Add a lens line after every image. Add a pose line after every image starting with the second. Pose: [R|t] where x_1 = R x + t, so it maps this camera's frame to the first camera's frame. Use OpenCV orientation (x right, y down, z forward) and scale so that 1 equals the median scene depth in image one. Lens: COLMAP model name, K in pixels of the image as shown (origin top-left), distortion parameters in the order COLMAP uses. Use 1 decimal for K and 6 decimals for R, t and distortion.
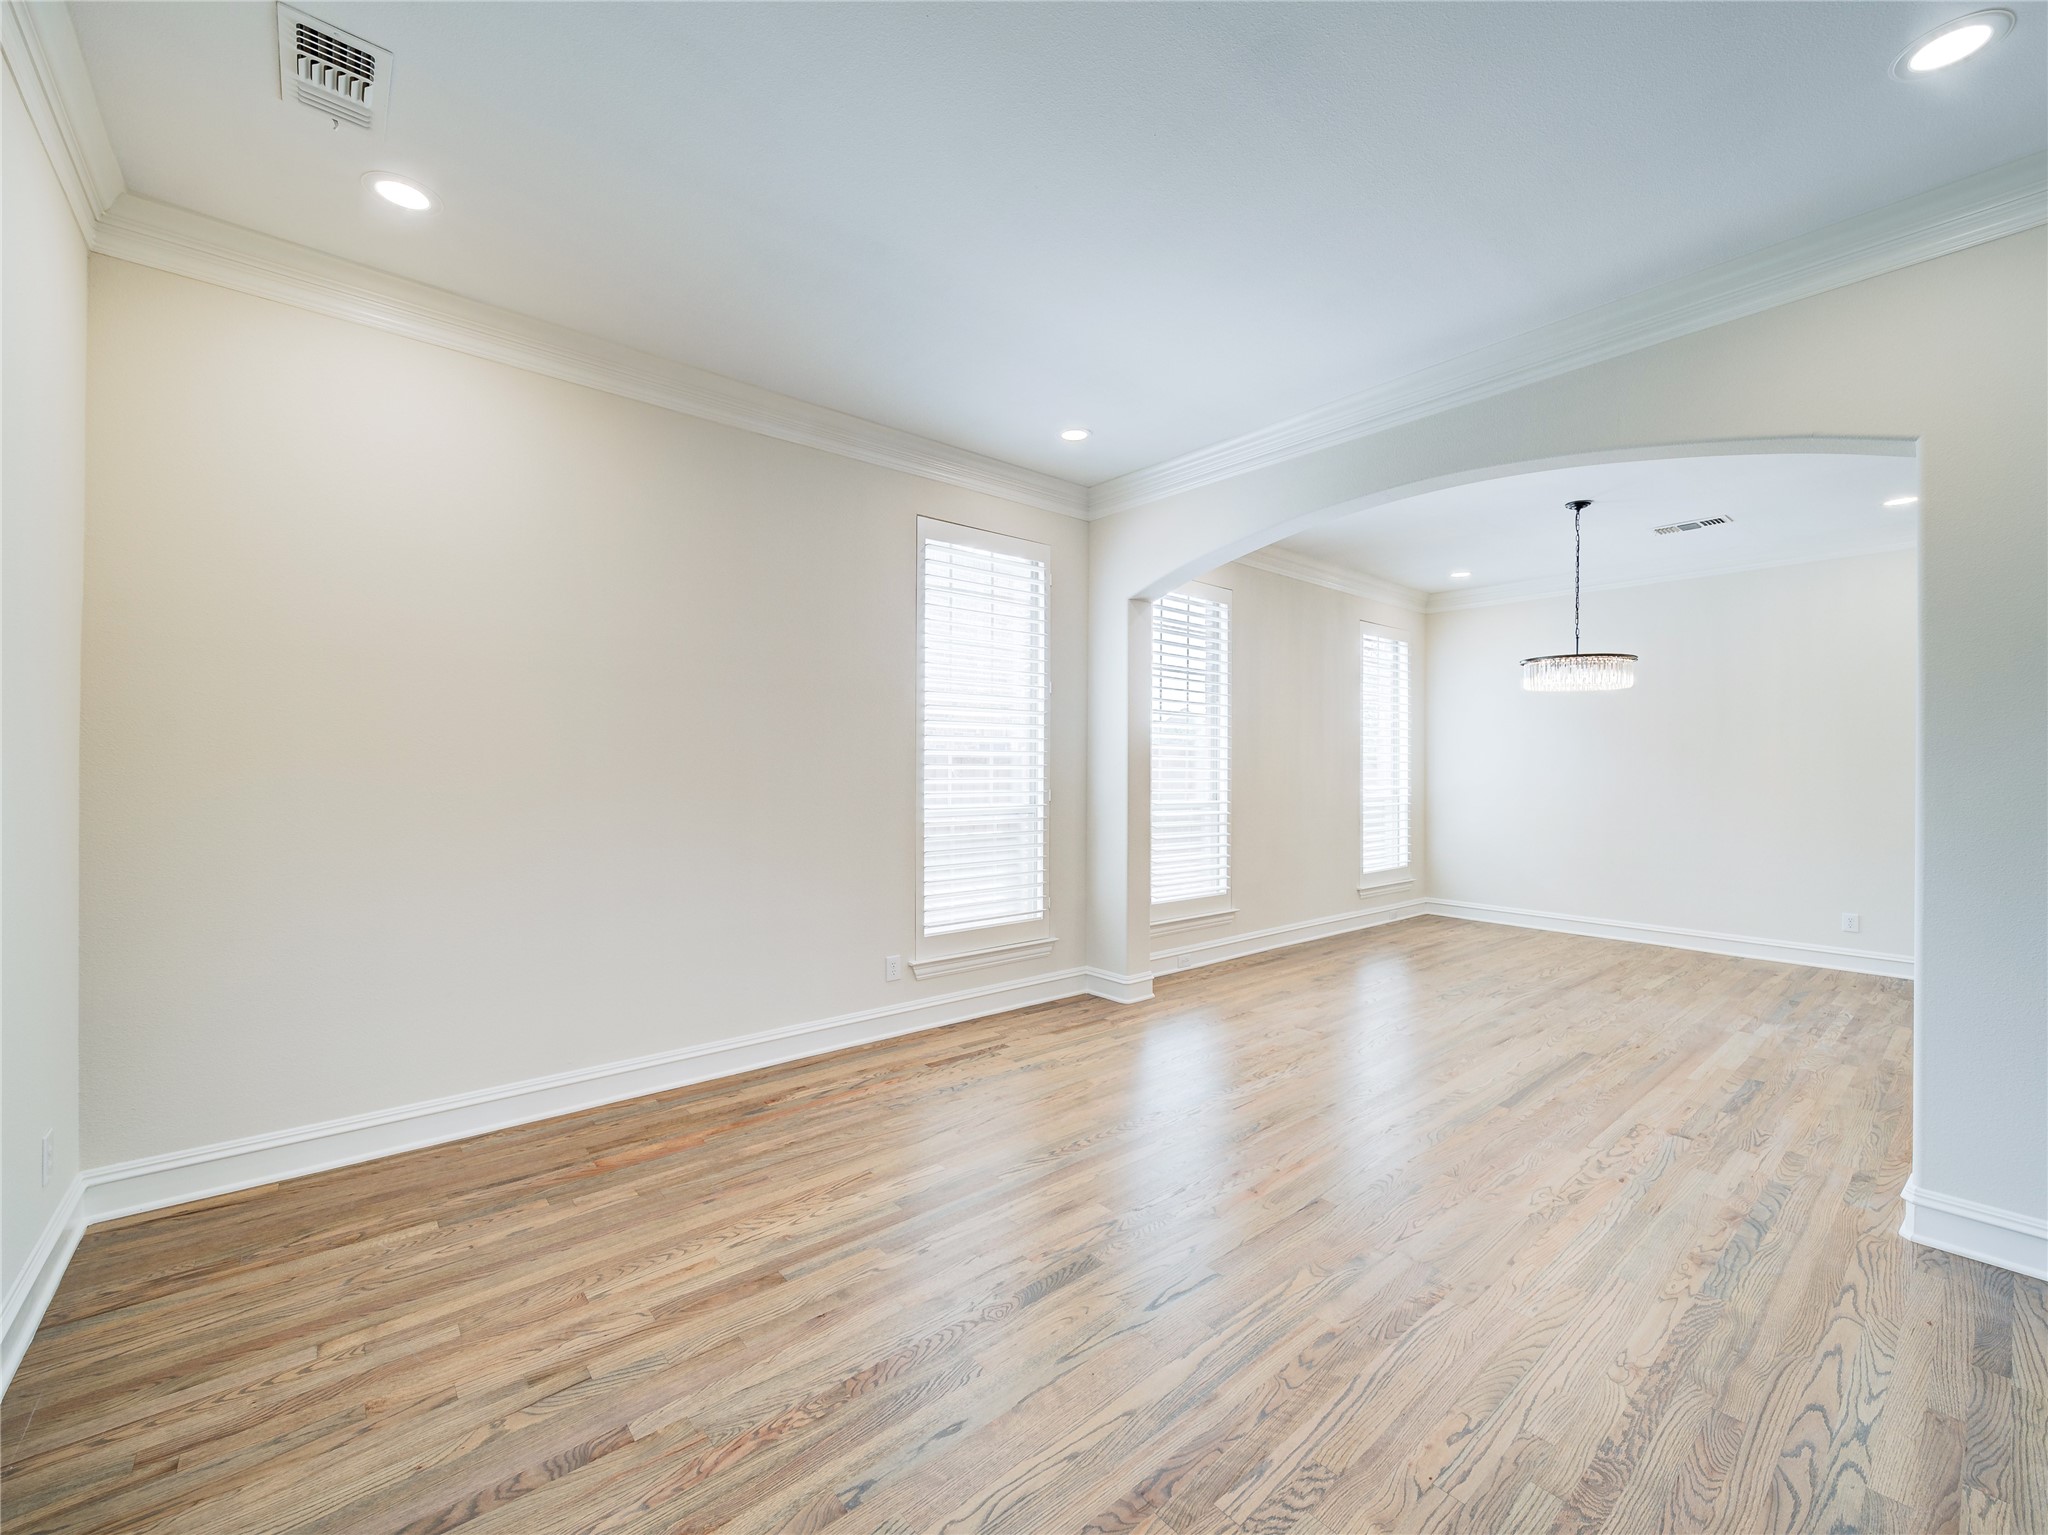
lens RADIAL K [[829.8, 0, 1017.8], [0, 829.8, 757.9], [0, 0, 1]] dist [0.001565, -0.000448]
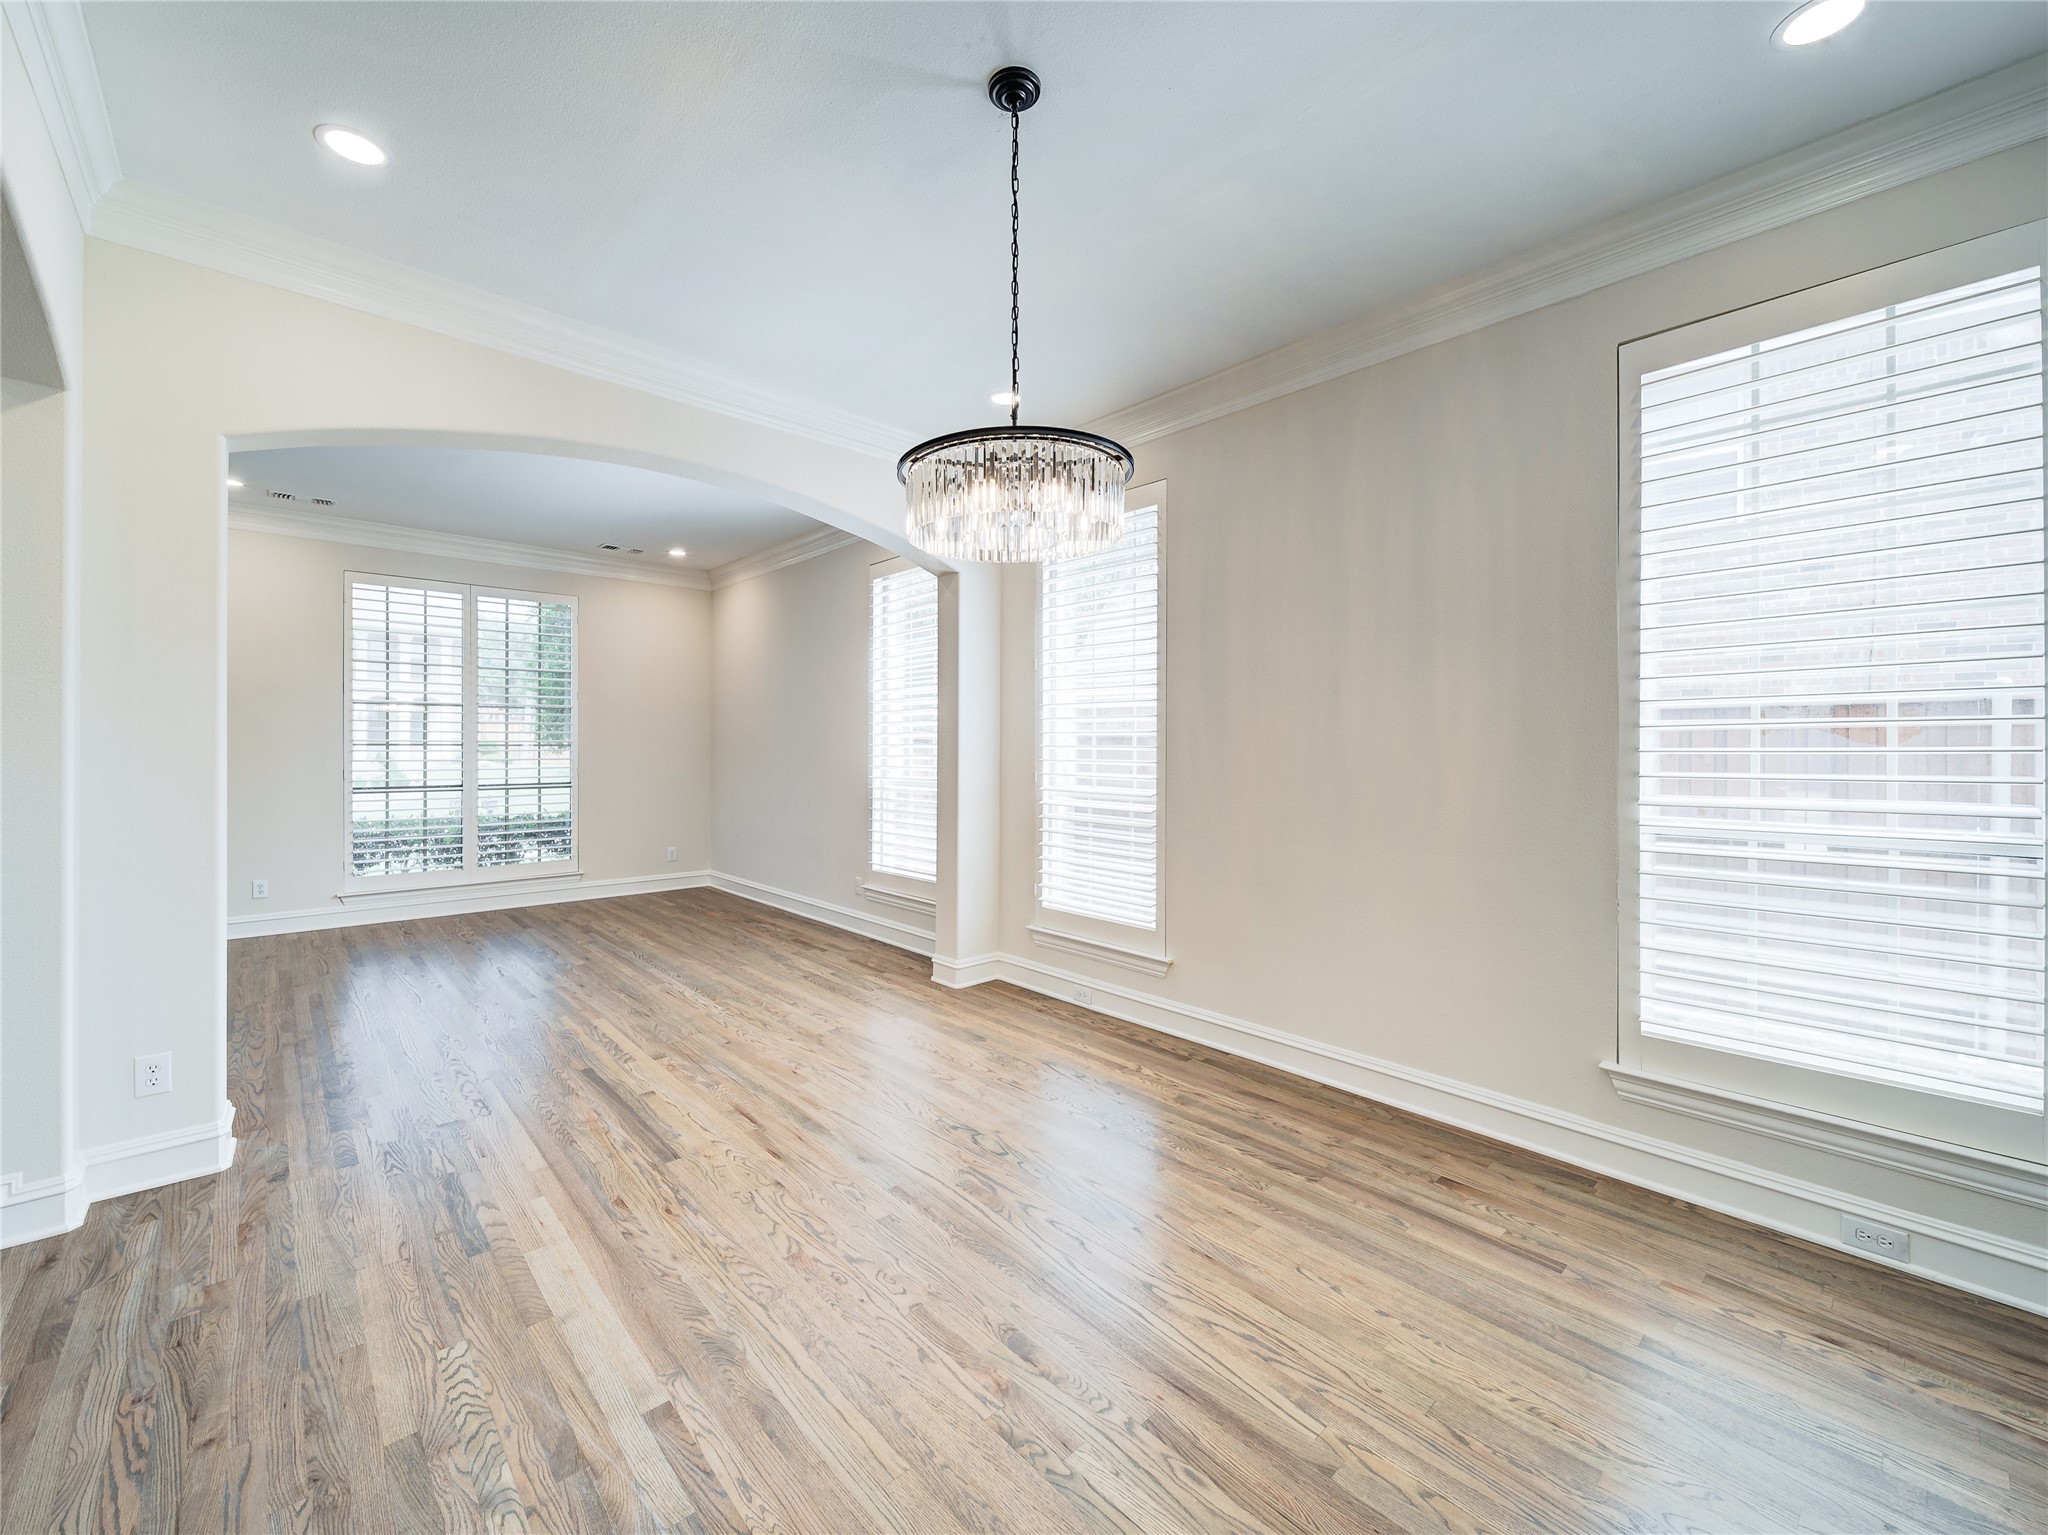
lens RADIAL K [[839.4, 0, 934.3], [0, 839.4, 755.1], [0, 0, 1]] dist [0.018102, -0.000136]
pose [[-0.022108, 0.001682, -0.999754, 1.288571], [0.011050, 0.999938, 0.001438, 0.027449], [0.999695, -0.011016, -0.022125, 1.160411]]
